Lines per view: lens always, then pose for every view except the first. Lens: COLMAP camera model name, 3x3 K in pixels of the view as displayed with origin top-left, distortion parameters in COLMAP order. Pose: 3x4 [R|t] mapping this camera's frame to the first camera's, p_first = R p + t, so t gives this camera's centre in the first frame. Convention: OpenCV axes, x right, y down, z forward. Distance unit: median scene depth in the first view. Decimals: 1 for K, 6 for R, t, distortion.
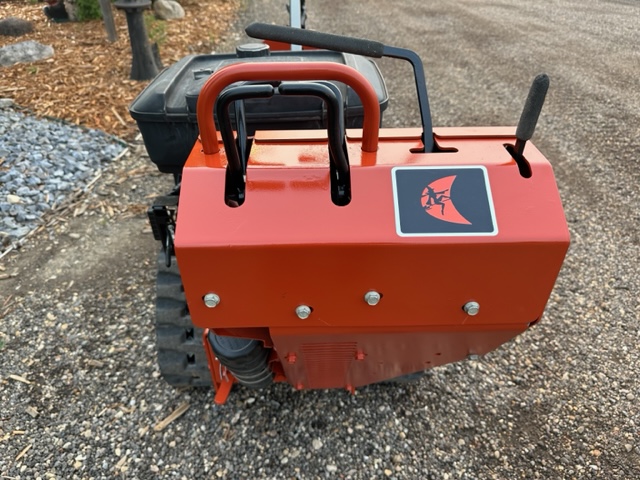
lens RADIAL K [[455.7, 0, 320.0], [0, 455.7, 240.0], [0, 0, 1]] dist [0.034884, -0.054625]
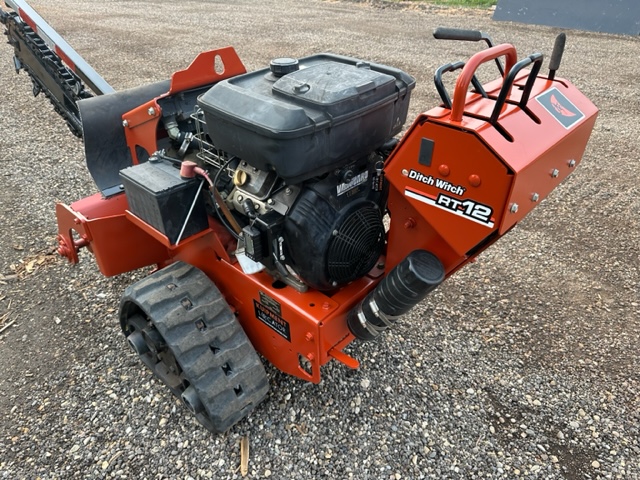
lens RADIAL K [[443.8, 0, 320.0], [0, 443.8, 240.0], [0, 0, 1]] dist [0.075193, -0.070544]
pose [[0.697198, -0.397791, 0.596387, -0.620146], [0.402430, 0.905648, 0.133612, -0.091514], [-0.593266, 0.146850, 0.791499, 0.095539]]
